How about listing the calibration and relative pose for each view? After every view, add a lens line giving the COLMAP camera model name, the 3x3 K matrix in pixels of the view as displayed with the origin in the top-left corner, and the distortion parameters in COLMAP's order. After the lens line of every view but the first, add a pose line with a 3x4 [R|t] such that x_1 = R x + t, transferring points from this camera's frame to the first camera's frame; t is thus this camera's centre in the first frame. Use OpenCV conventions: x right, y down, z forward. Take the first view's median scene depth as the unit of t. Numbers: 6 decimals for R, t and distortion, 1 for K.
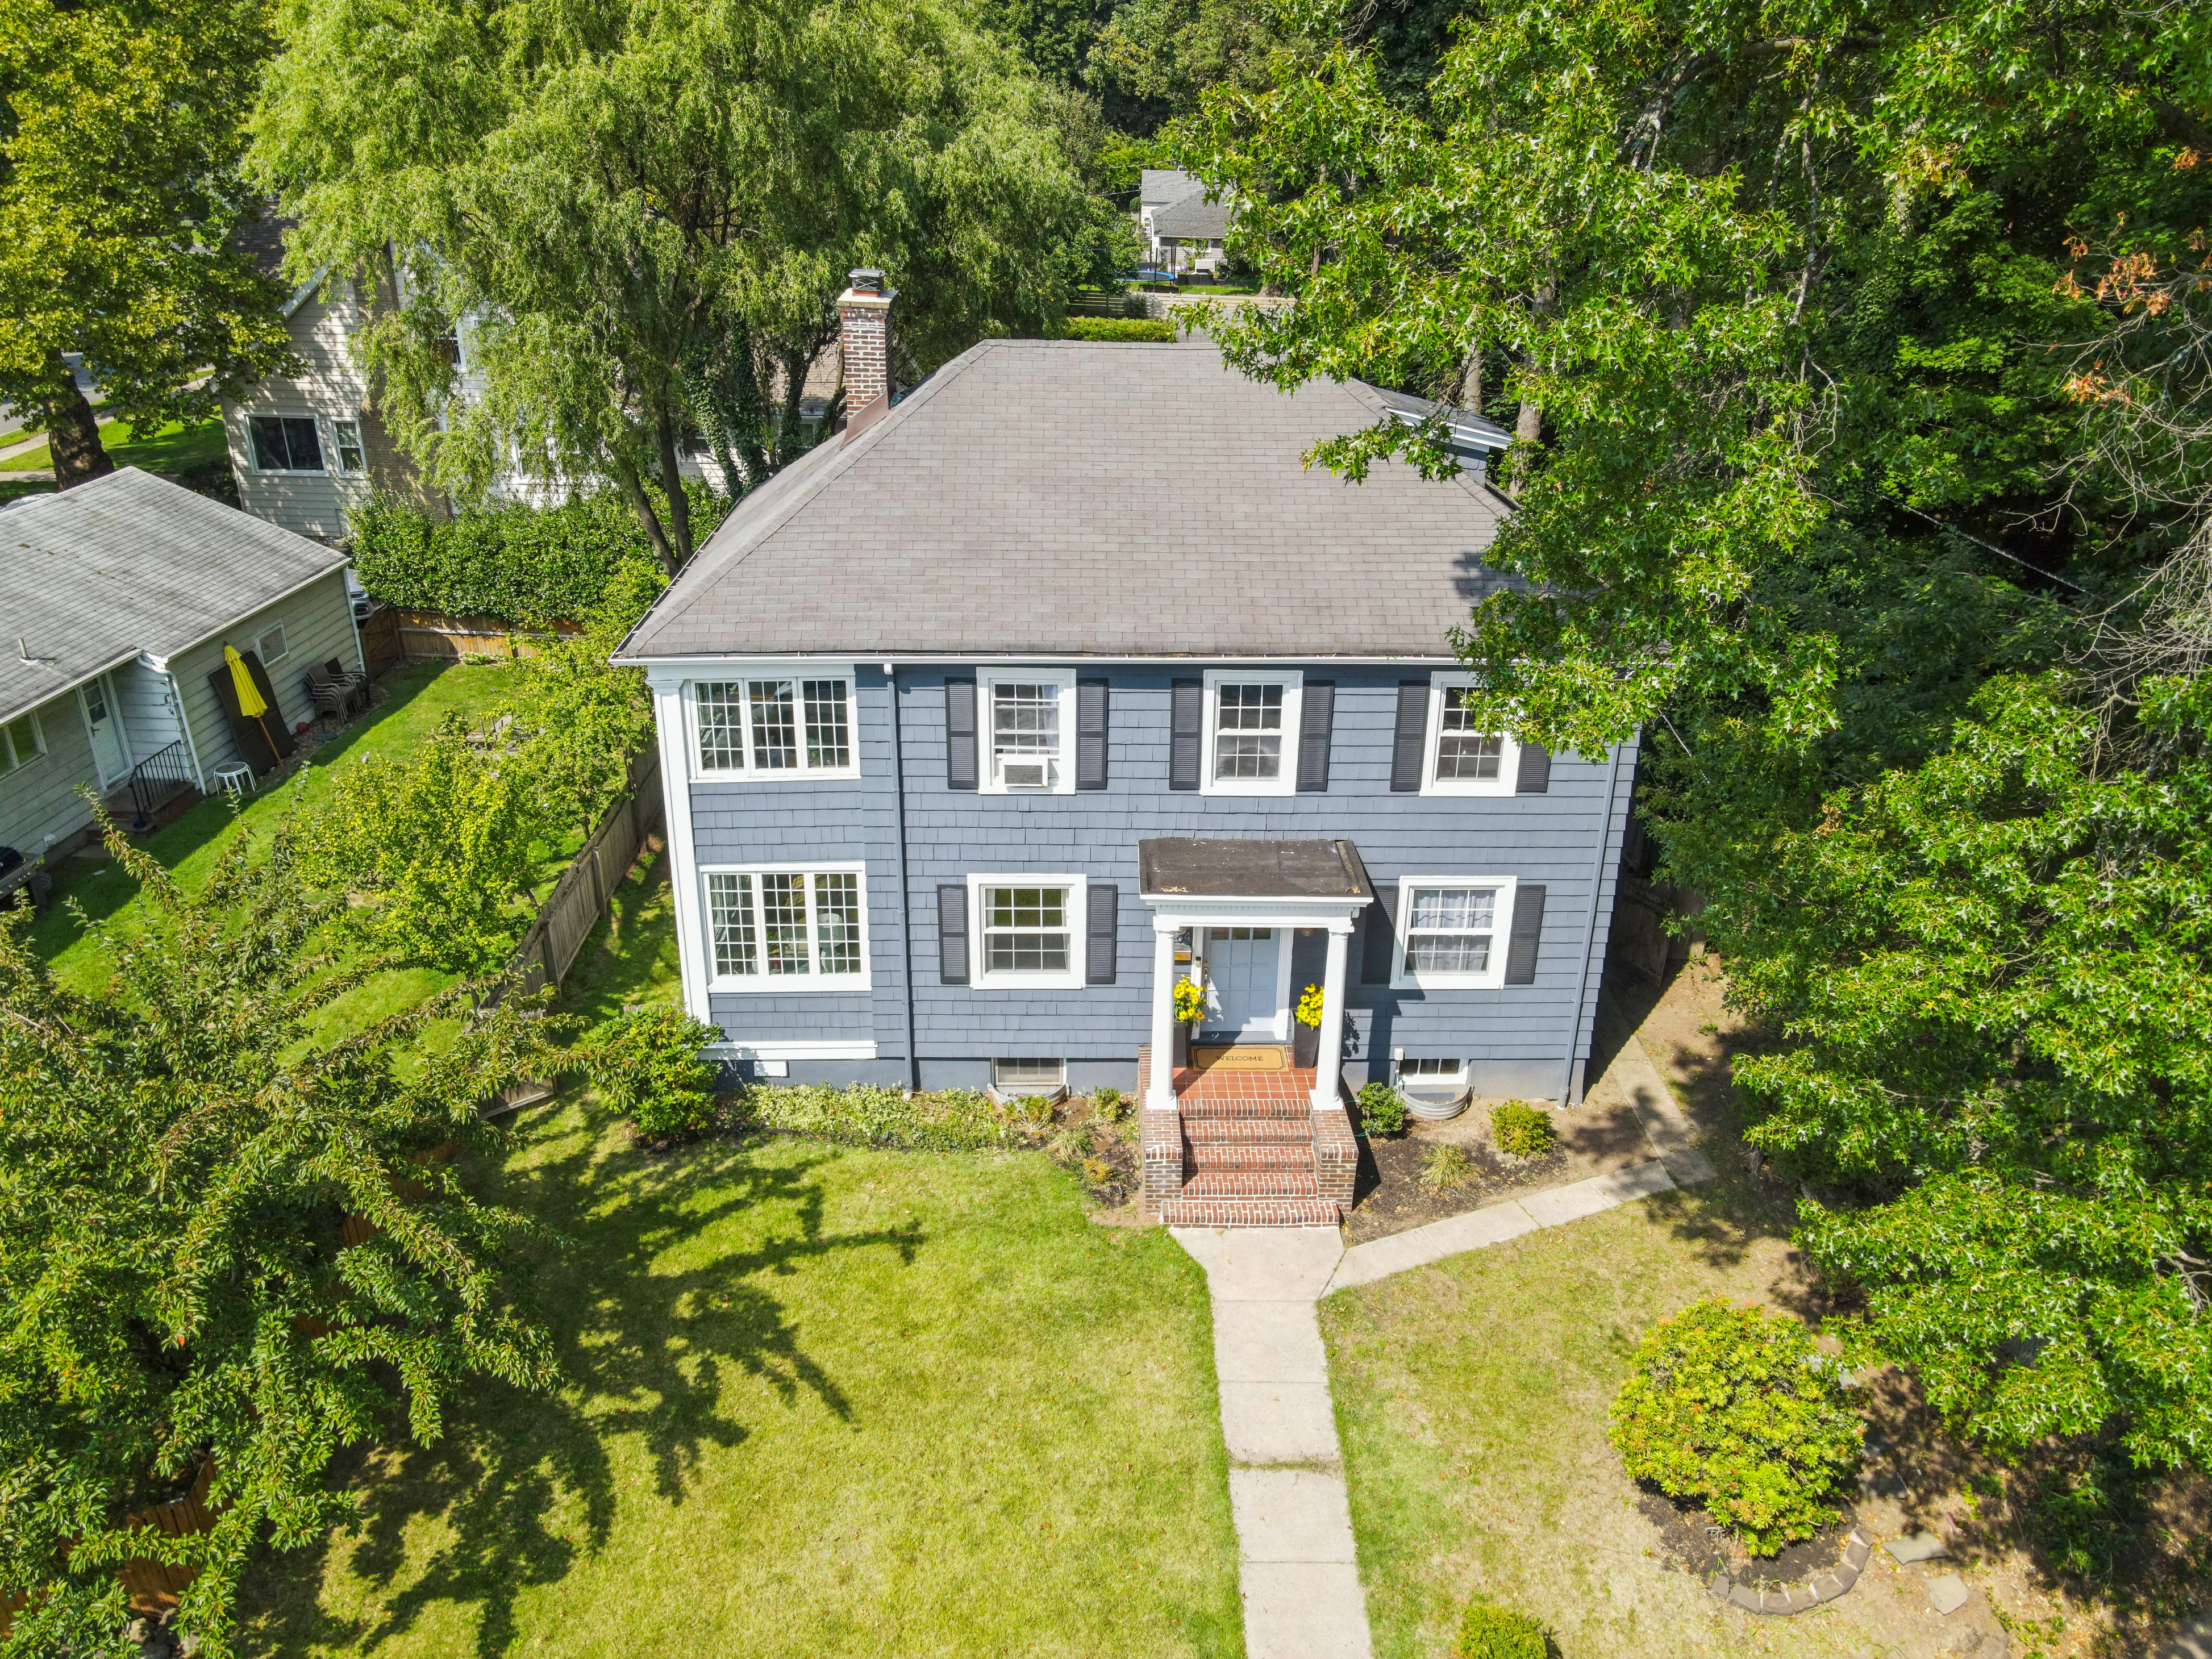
lens RADIAL K [[1560.9, 0, 1106.0], [0, 1560.9, 829.5], [0, 0, 1]] dist [0.010558, 0.003847]
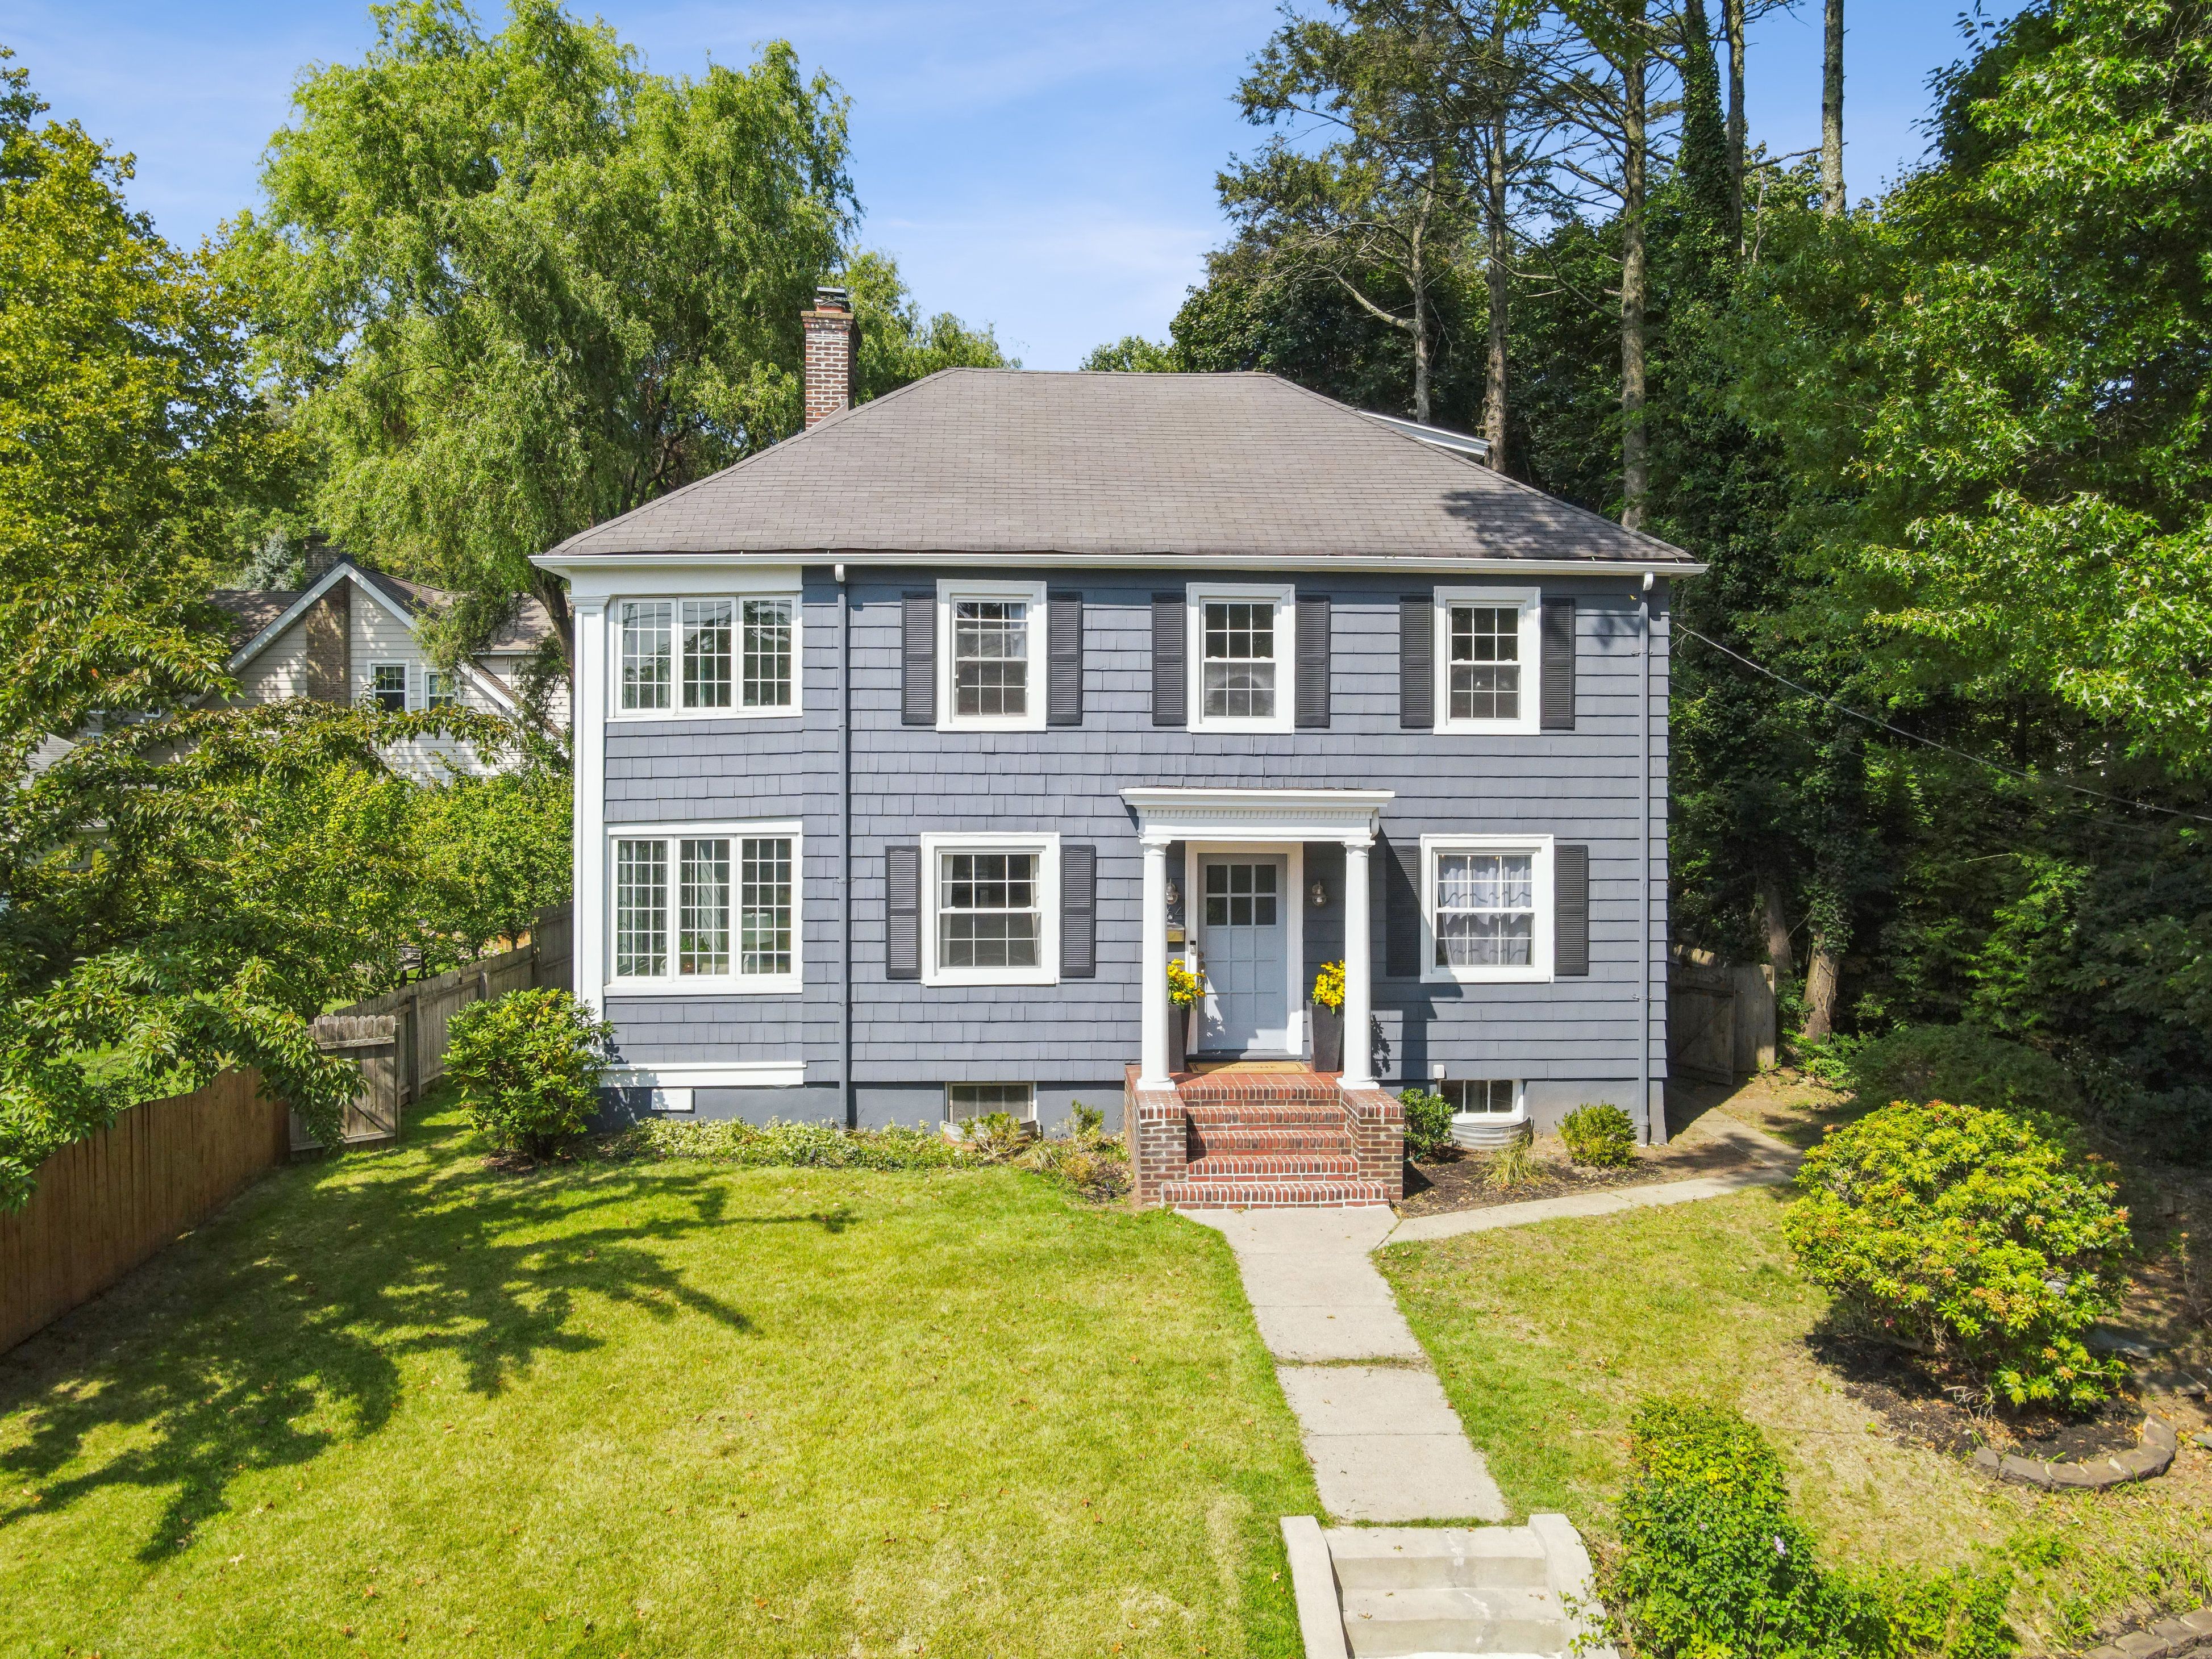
lens RADIAL K [[1613.6, 0, 1106.0], [0, 1613.6, 829.5], [0, 0, 1]] dist [0.019511, -0.004946]
pose [[0.999376, -0.011984, 0.033215, -0.016828], [0.023895, 0.922081, -0.386259, 0.378279], [-0.025998, 0.386812, 0.921792, 0.178205]]
